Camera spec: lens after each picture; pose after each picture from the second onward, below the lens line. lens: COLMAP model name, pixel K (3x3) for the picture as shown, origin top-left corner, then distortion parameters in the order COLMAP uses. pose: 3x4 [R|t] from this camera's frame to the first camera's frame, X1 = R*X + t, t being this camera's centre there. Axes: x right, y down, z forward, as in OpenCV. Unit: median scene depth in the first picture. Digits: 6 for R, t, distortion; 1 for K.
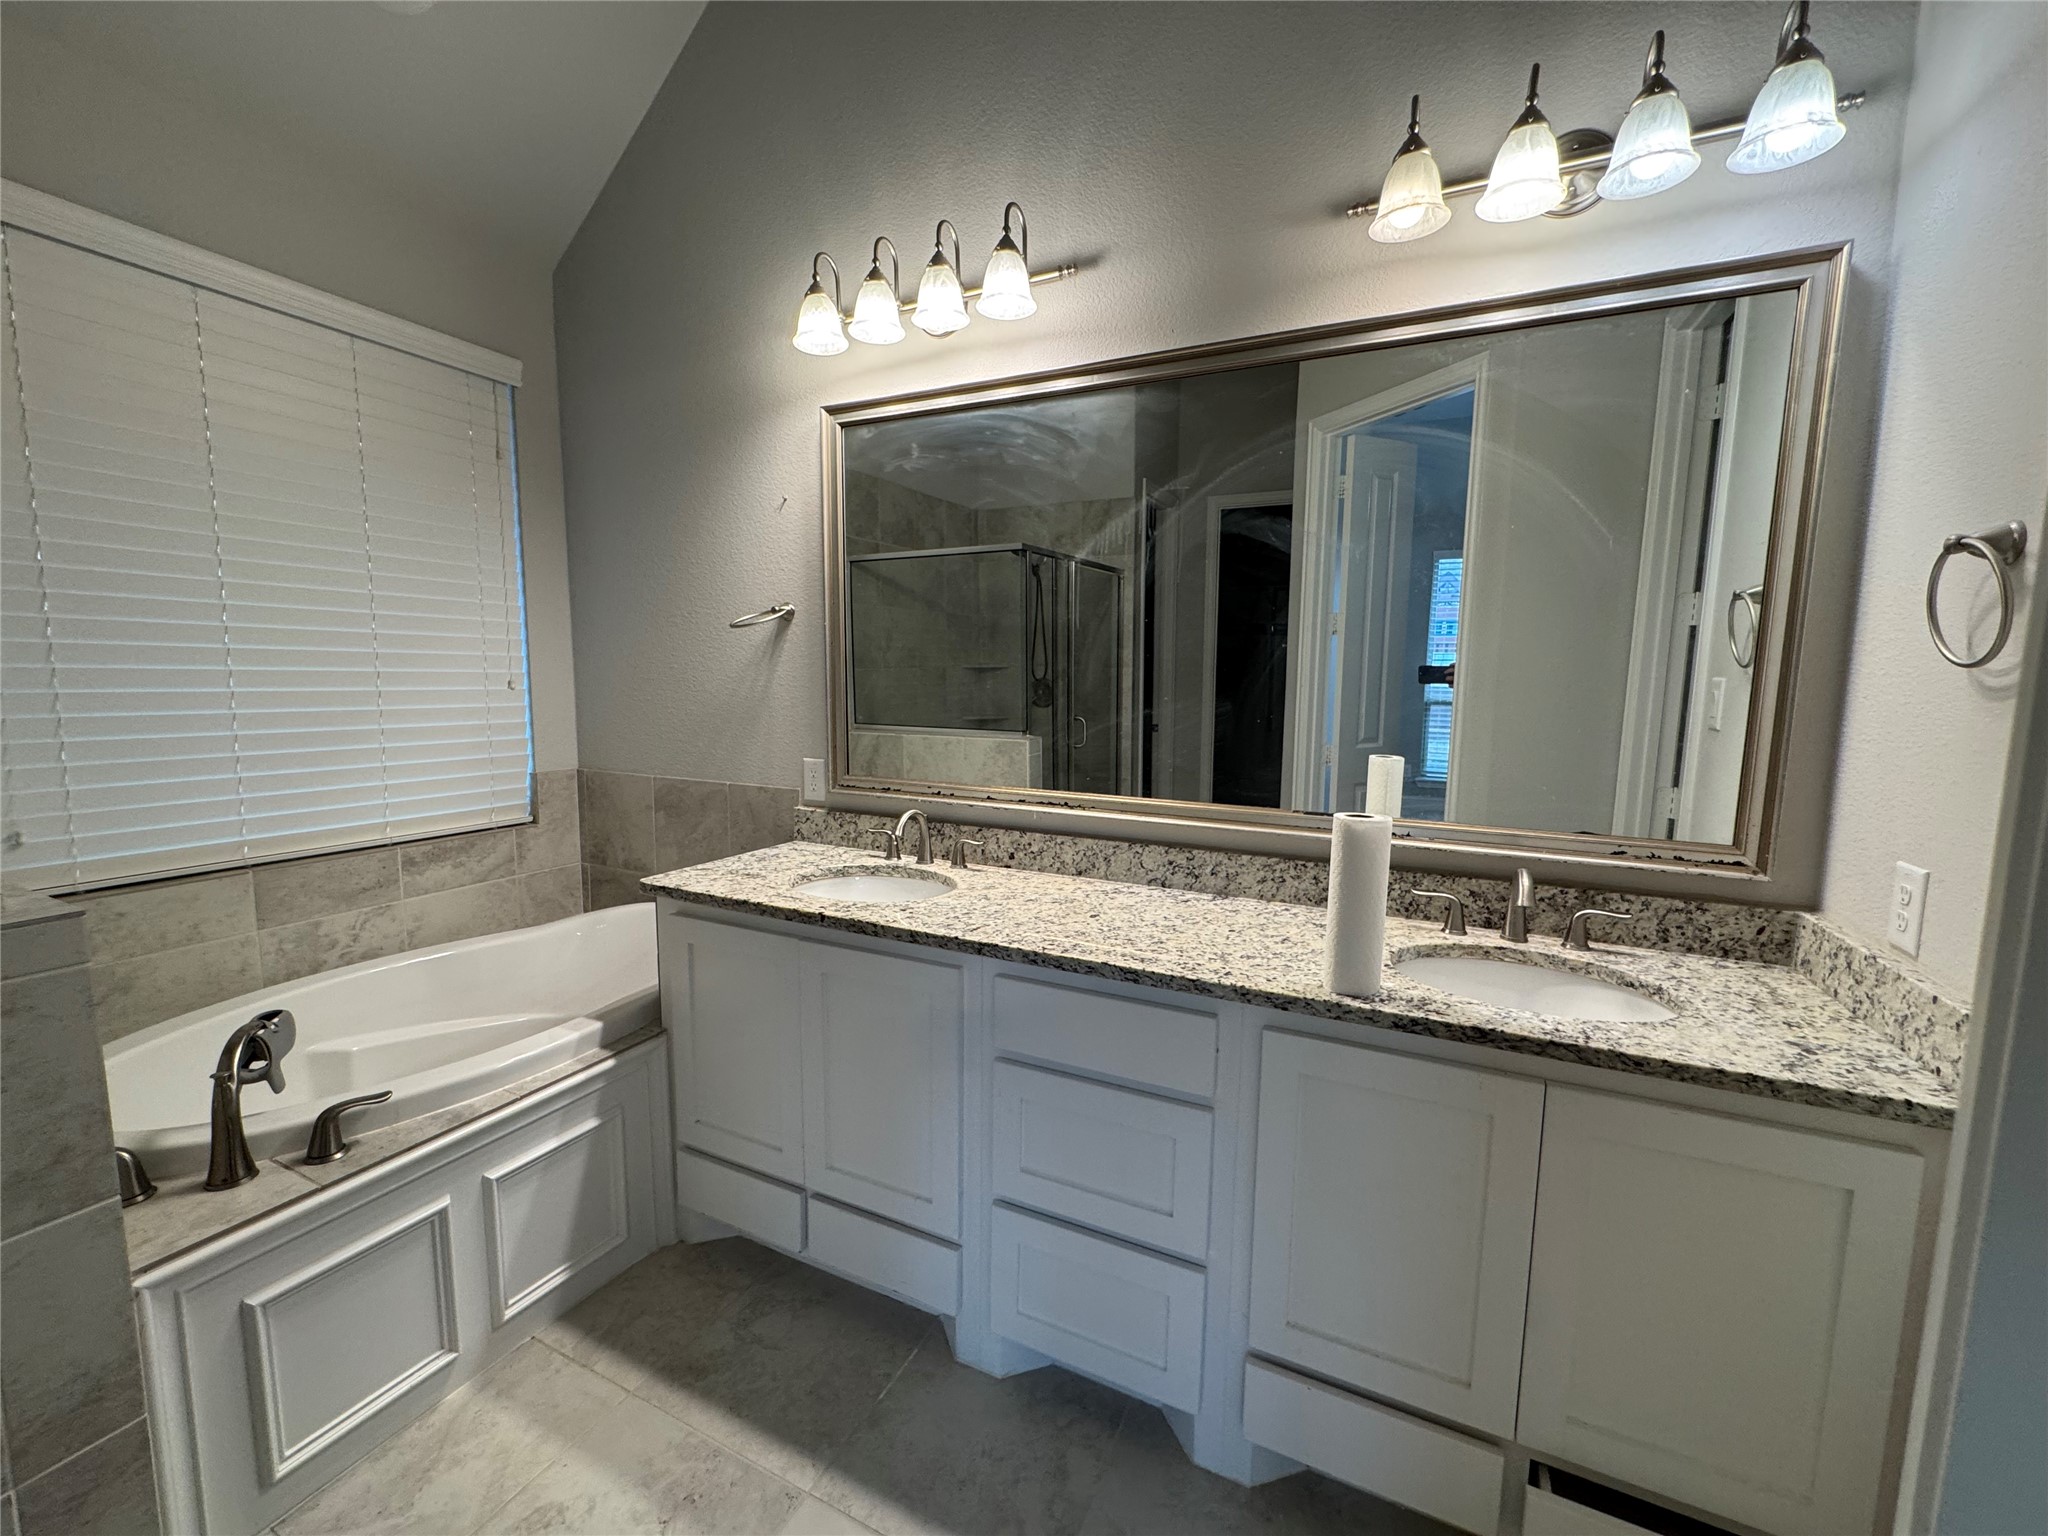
lens RADIAL K [[820.3, 0, 1028.9], [0, 820.3, 771.0], [0, 0, 1]] dist [-0.004014, -0.000068]
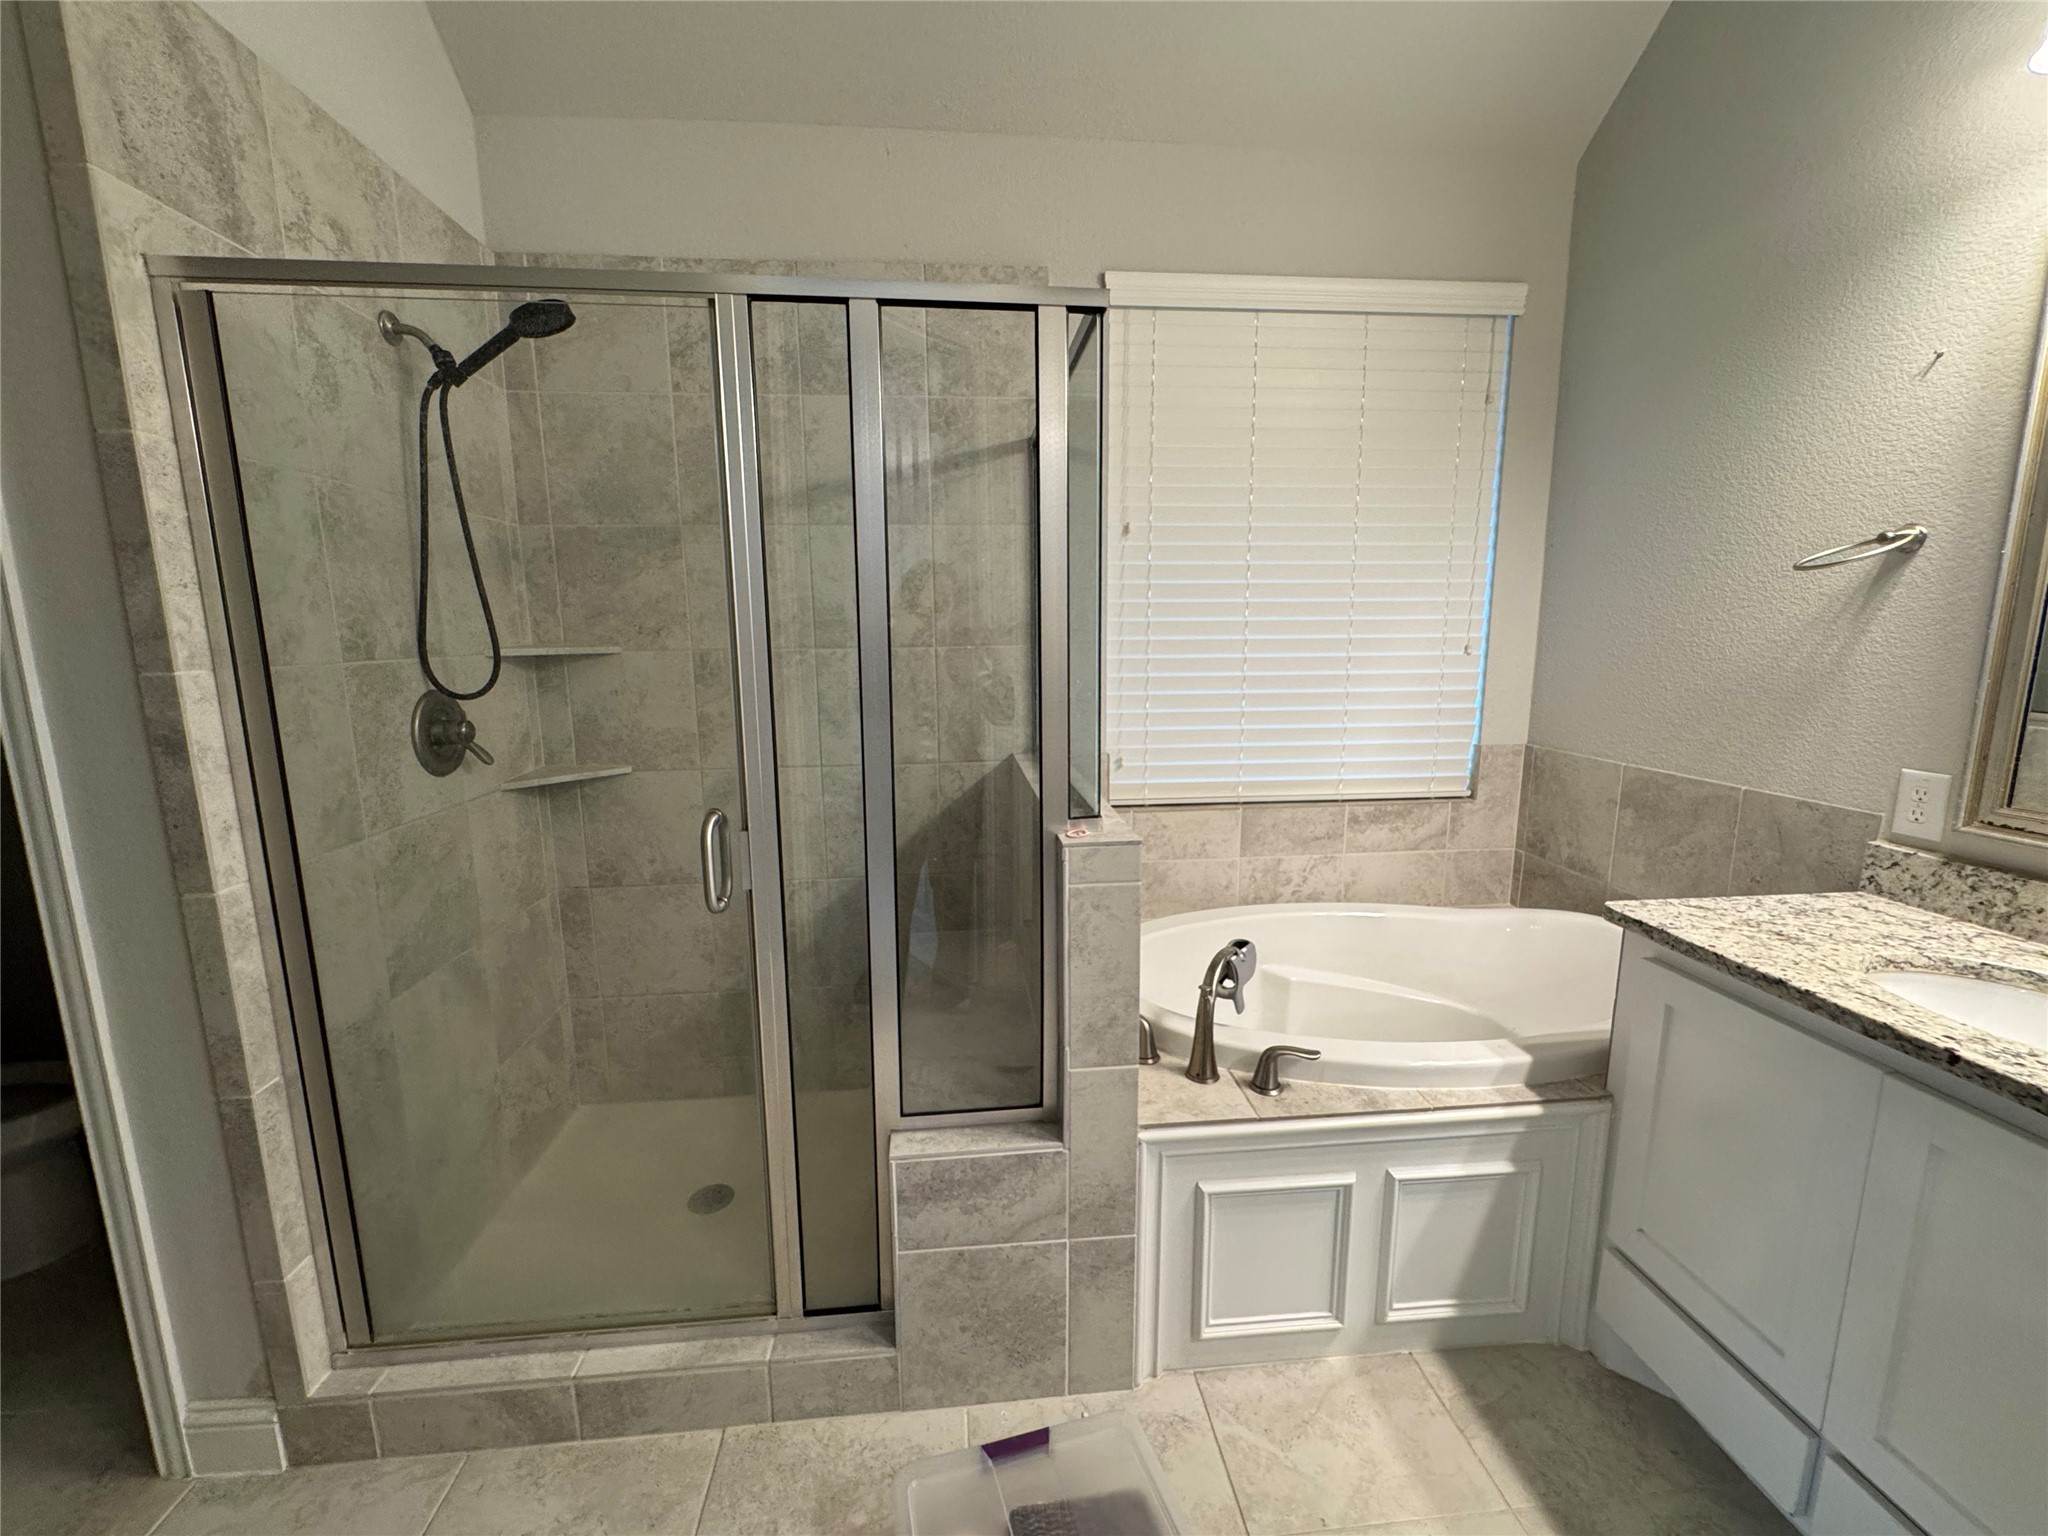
lens RADIAL K [[820.3, 0, 1025.2], [0, 820.3, 765.6], [0, 0, 1]] dist [-0.004014, -0.000068]
pose [[0.517397, 0.122761, -0.846895, -0.114090], [-0.081177, 0.992235, 0.094235, -0.028444], [0.851887, 0.019992, 0.523344, 0.108021]]
